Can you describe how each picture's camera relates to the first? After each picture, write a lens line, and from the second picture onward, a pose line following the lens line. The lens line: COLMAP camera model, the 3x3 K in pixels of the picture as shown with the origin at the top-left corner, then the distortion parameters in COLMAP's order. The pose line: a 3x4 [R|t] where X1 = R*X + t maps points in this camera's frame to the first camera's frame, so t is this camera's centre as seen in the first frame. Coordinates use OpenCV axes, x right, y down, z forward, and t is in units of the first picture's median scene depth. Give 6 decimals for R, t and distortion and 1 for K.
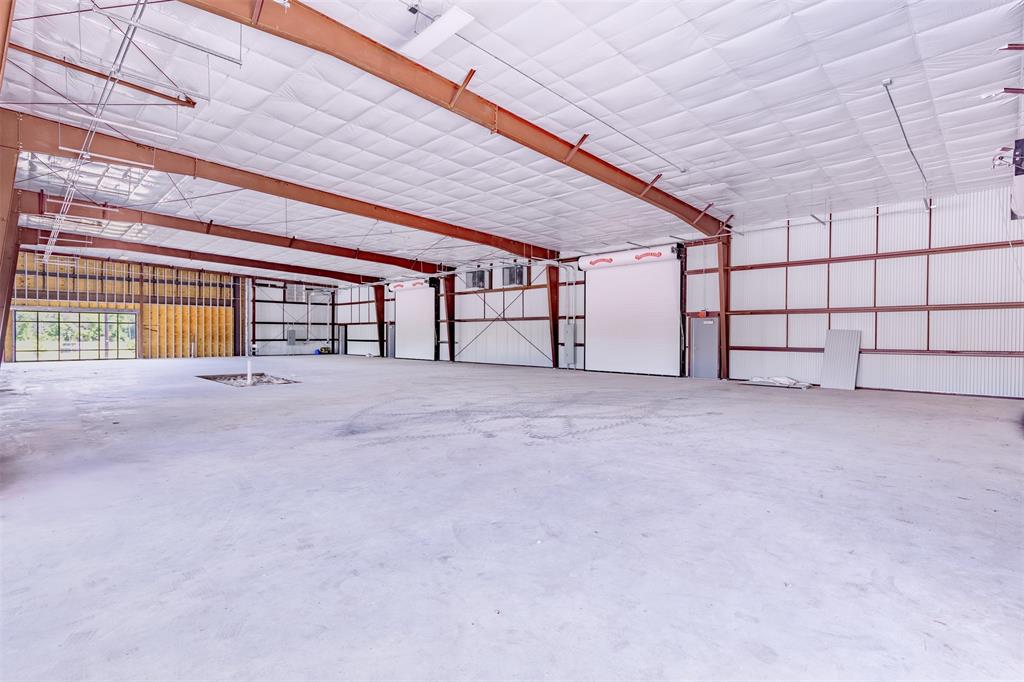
lens RADIAL K [[483.8, 0, 512.0], [0, 483.8, 341.0], [0, 0, 1]] dist [-0.000126, -0.000001]
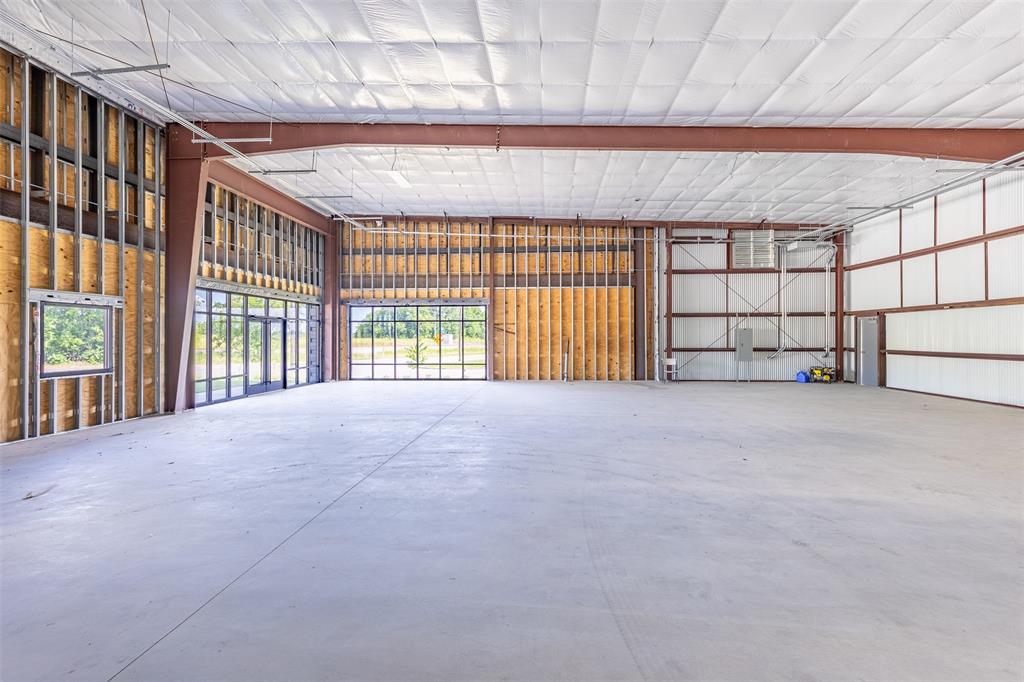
lens RADIAL K [[473.3, 0, 514.6], [0, 473.3, 334.9], [0, 0, 1]] dist [0.023214, -0.000065]
pose [[0.694661, -0.009684, -0.719272, -0.289998], [-0.003060, 0.999861, -0.016417, -0.008650], [0.719331, 0.013605, 0.694534, 0.540433]]
